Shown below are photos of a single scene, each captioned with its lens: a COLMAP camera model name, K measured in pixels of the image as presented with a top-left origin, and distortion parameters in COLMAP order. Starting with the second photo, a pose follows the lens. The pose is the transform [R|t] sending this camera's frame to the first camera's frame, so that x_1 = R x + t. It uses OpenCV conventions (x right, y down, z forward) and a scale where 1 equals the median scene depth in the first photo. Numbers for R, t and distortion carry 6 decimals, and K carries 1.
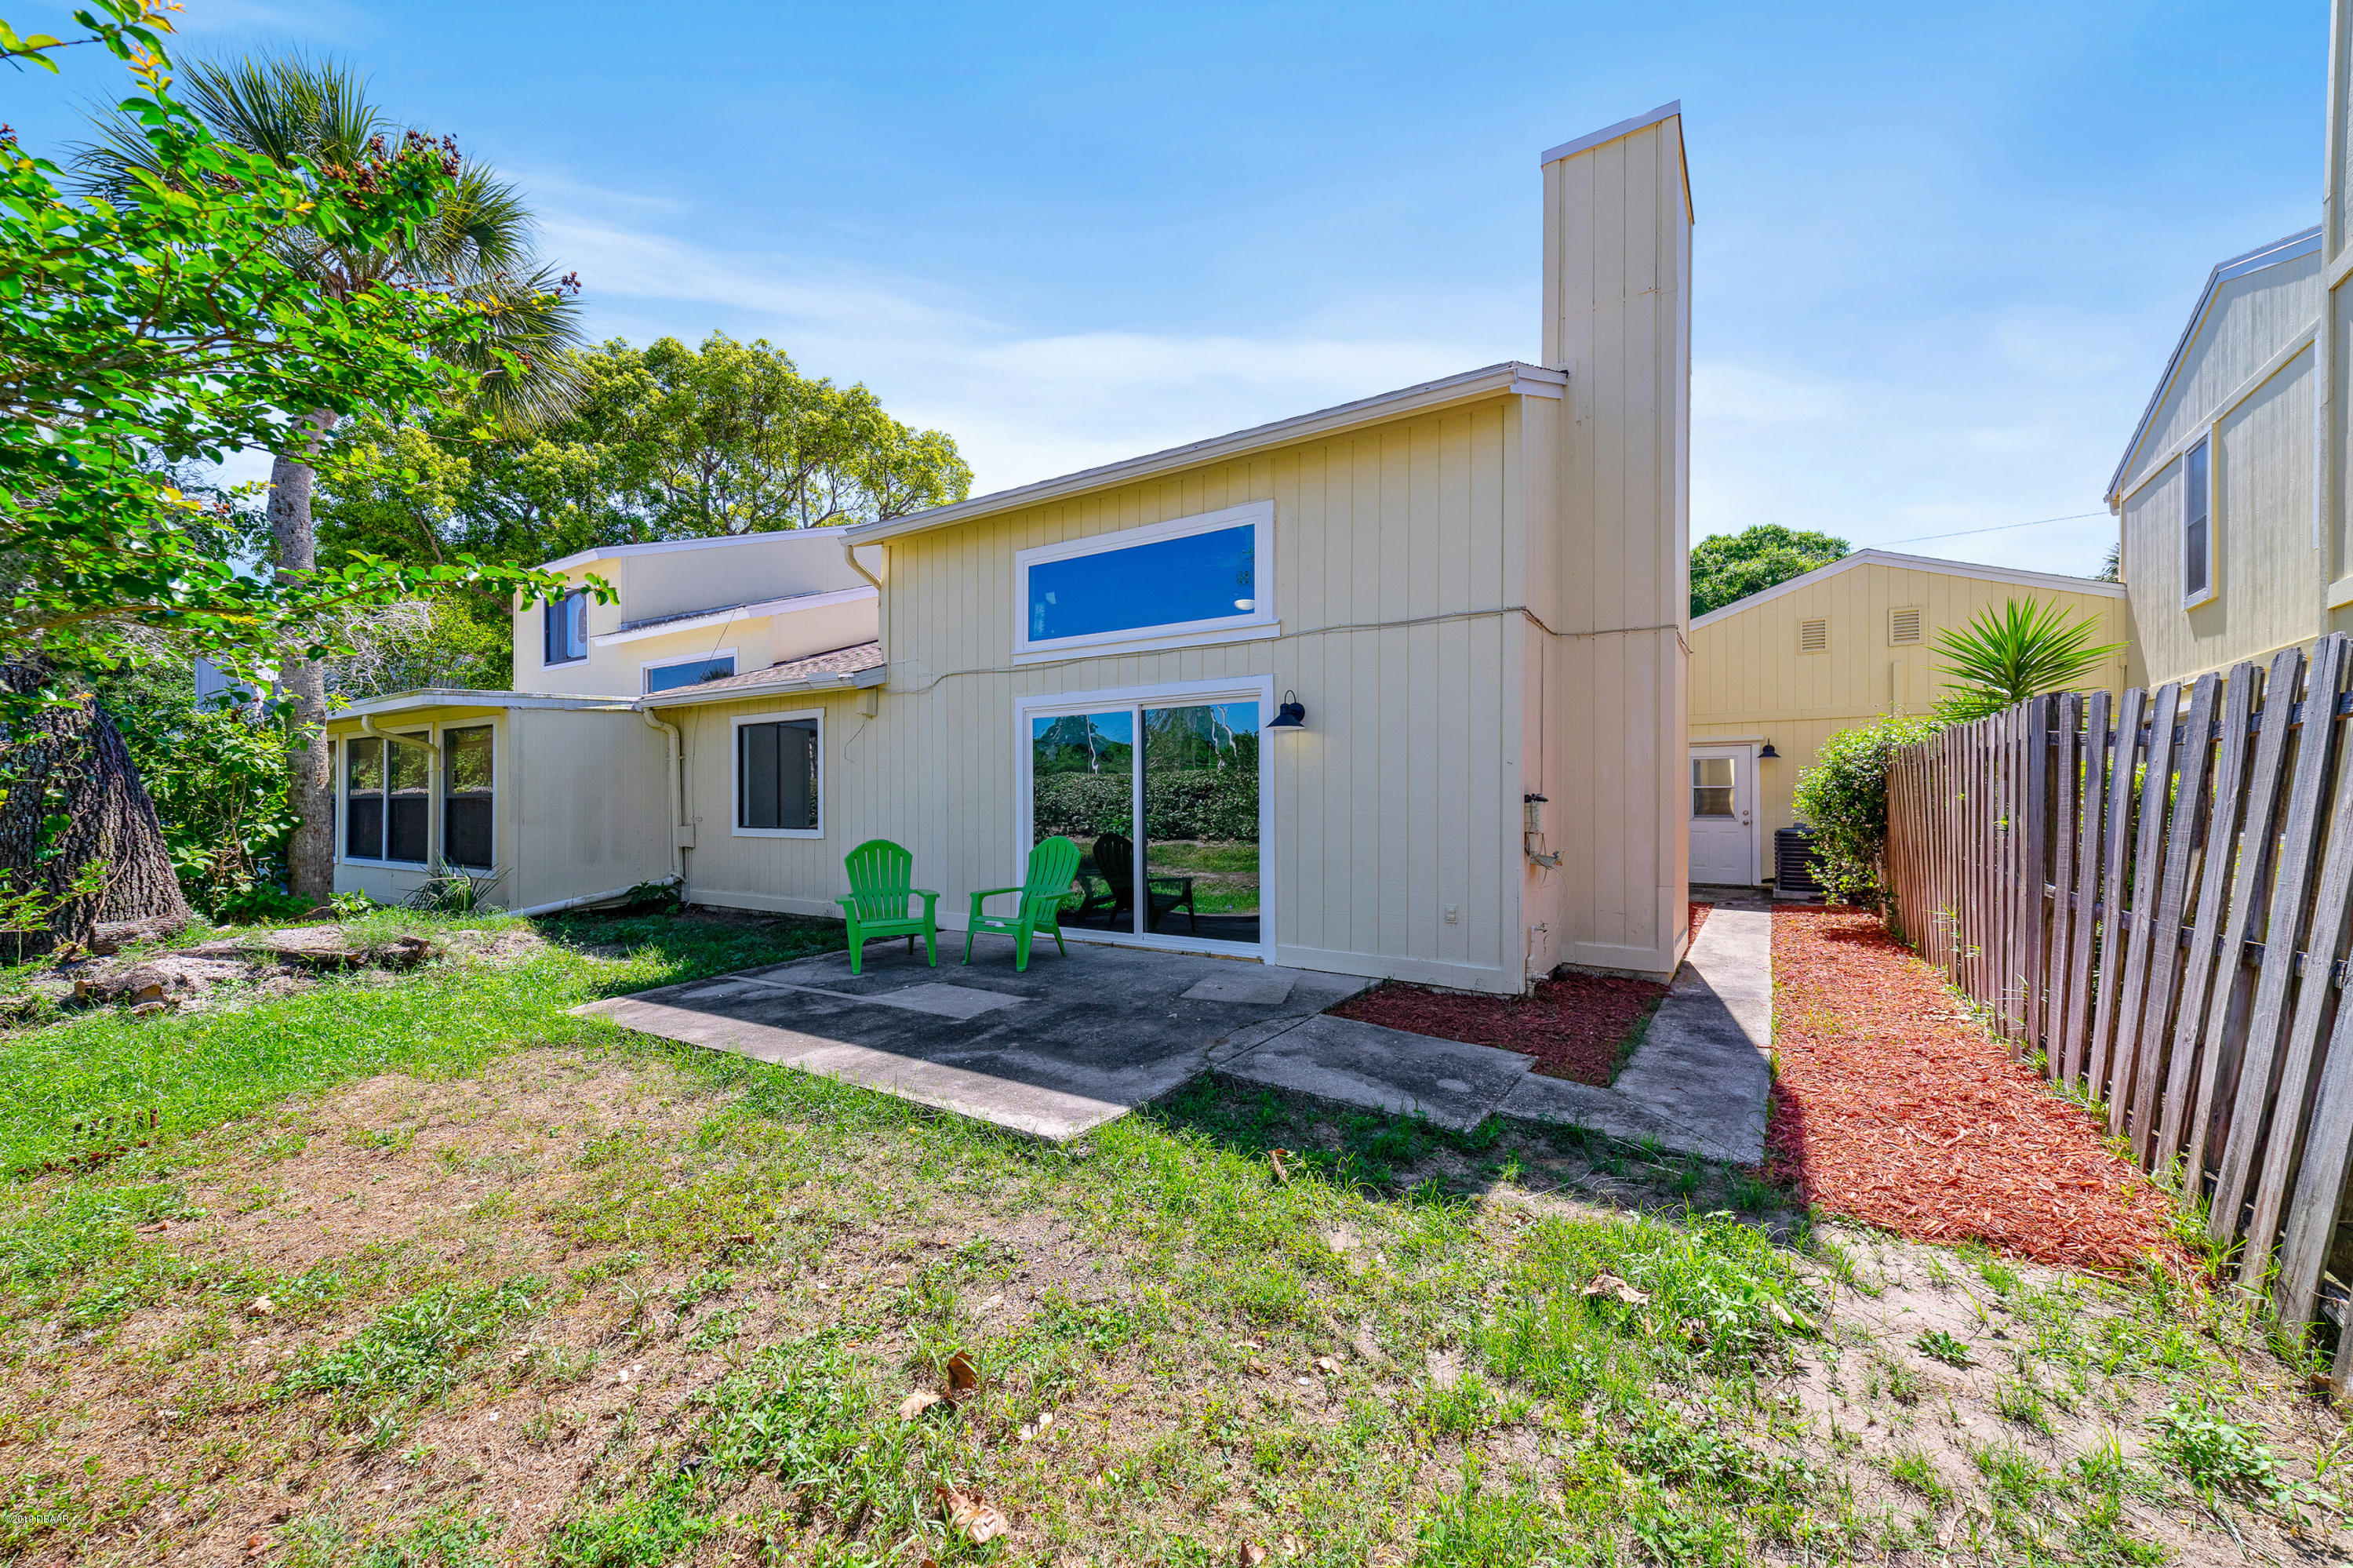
lens RADIAL K [[907.5, 0, 1163.9], [0, 907.5, 776.7], [0, 0, 1]] dist [0.015699, 0.000031]
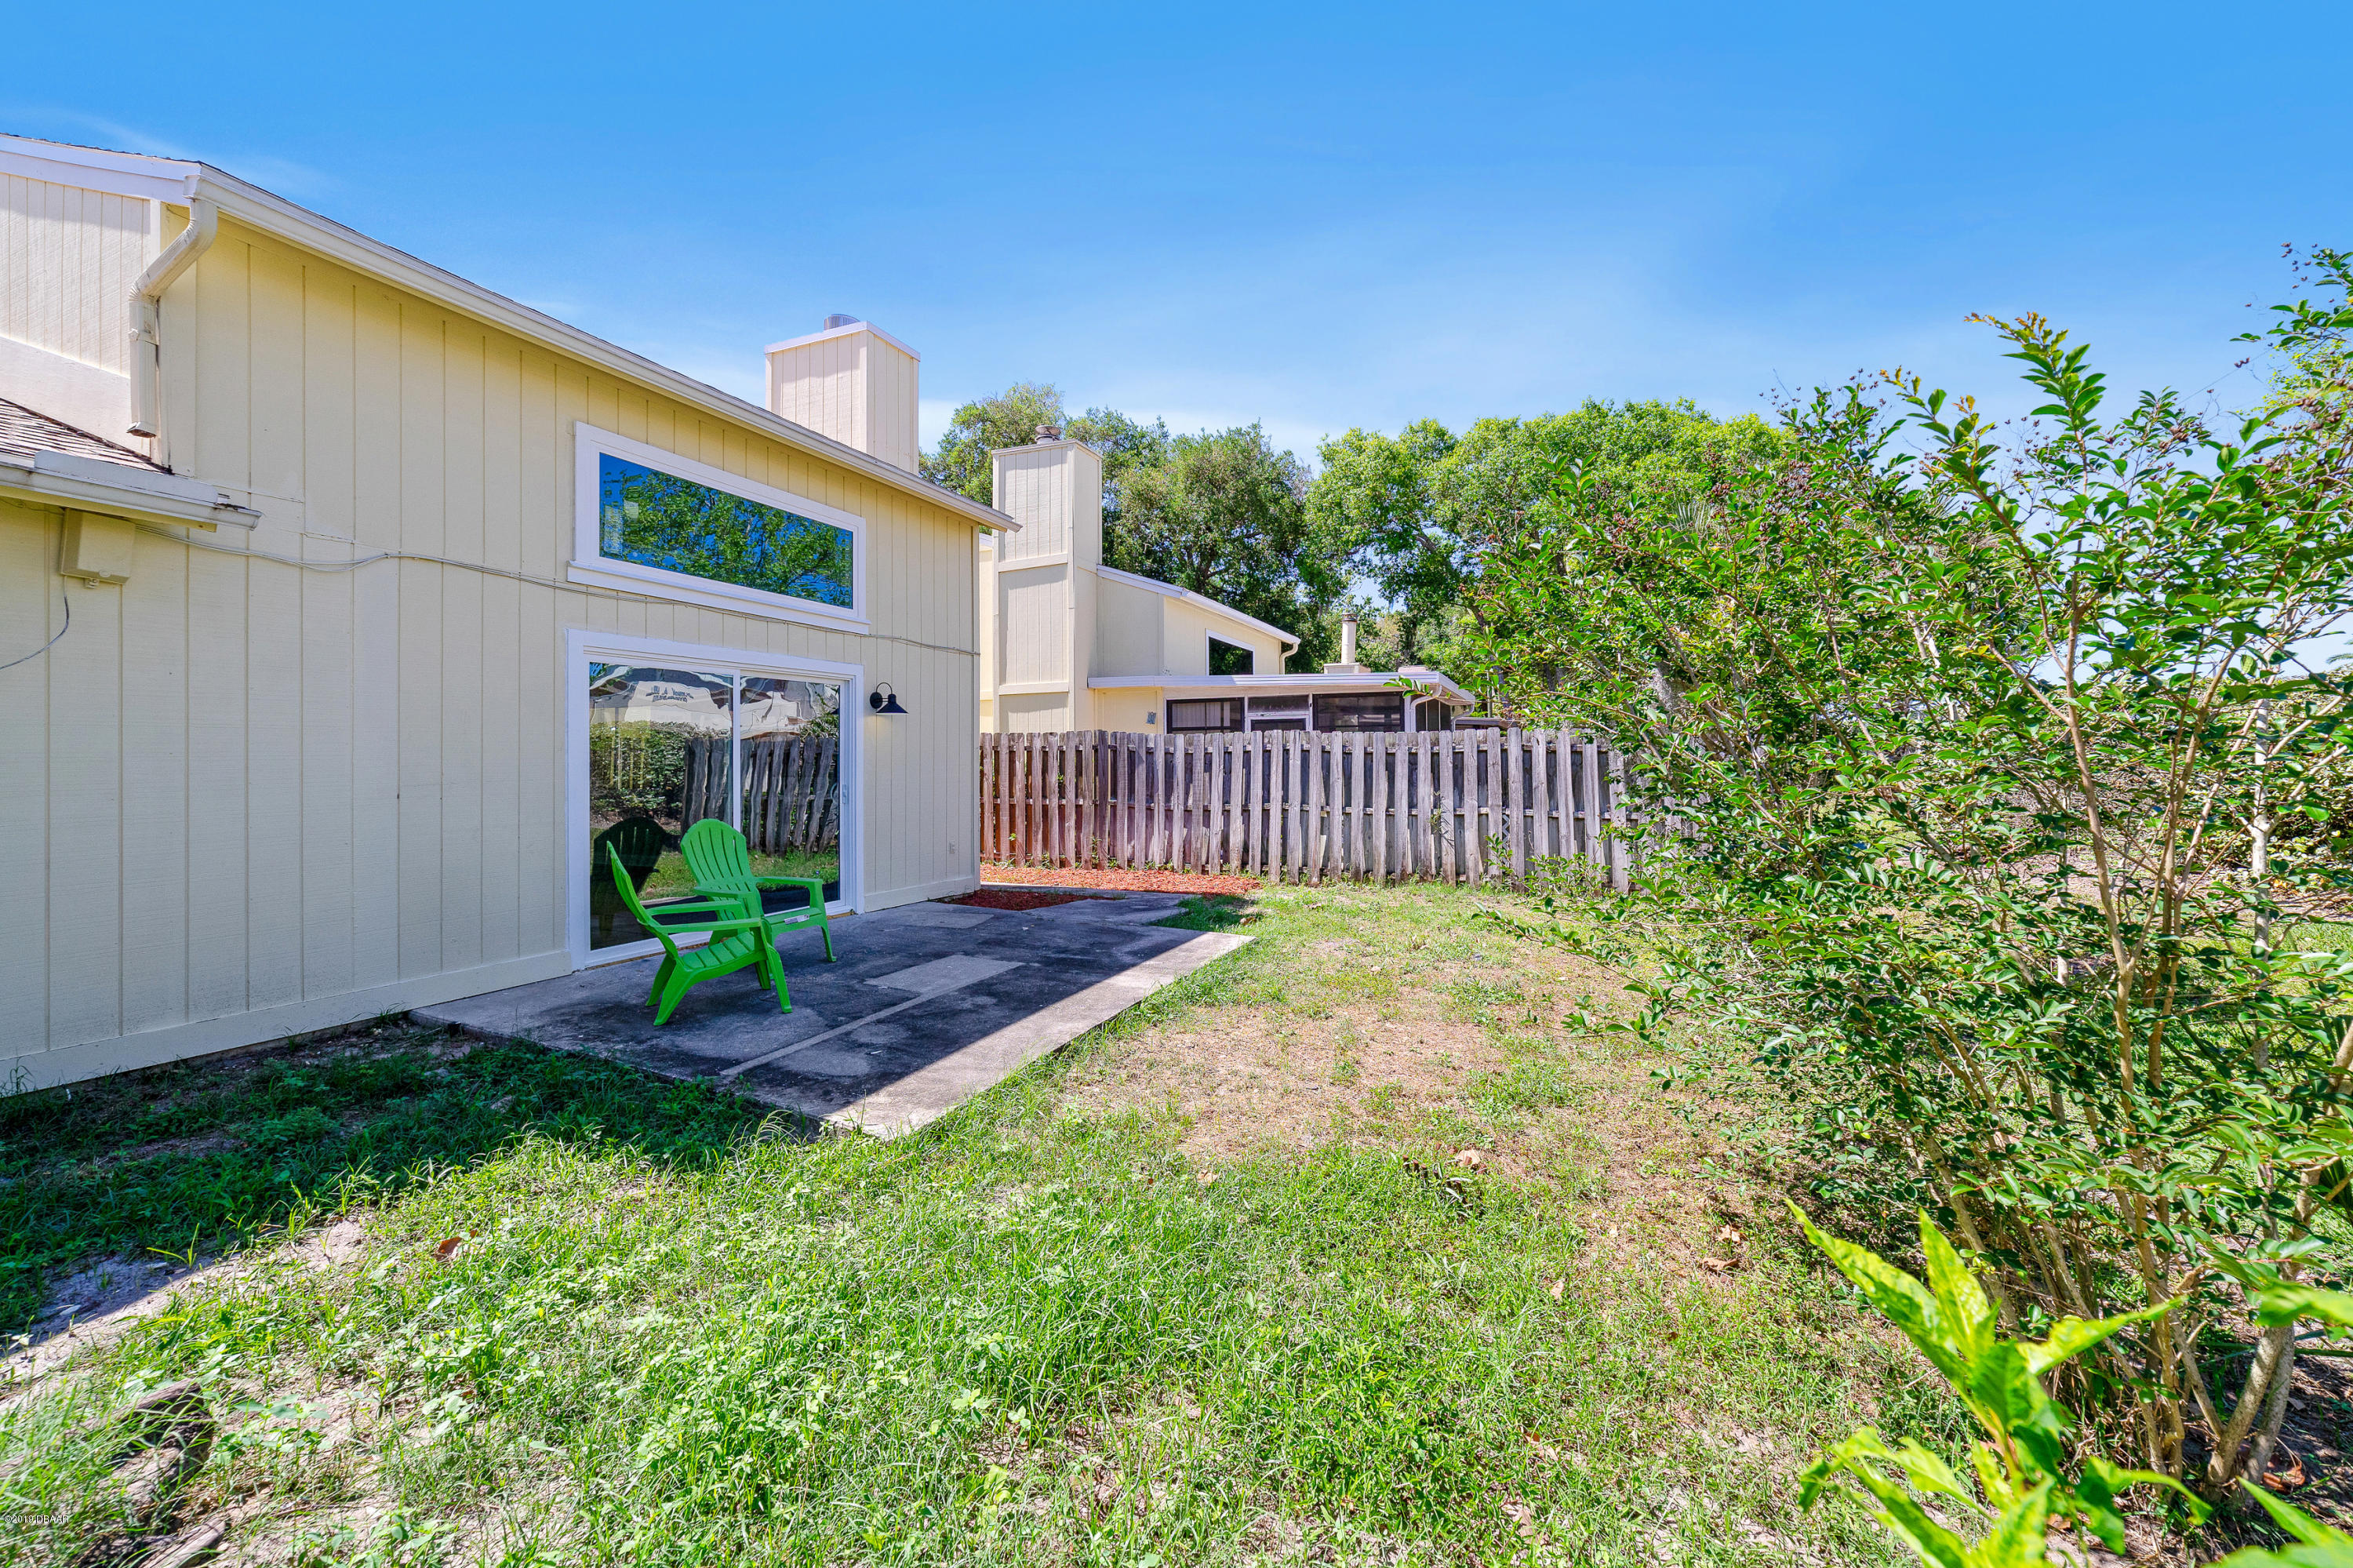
lens RADIAL K [[907.5, 0, 1163.9], [0, 907.5, 776.7], [0, 0, 1]] dist [0.015699, 0.000031]
pose [[-0.152030, -0.000714, 0.988376, -1.084442], [0.002546, 0.999996, 0.001114, 0.028555], [-0.988373, 0.002686, -0.152027, 0.788359]]
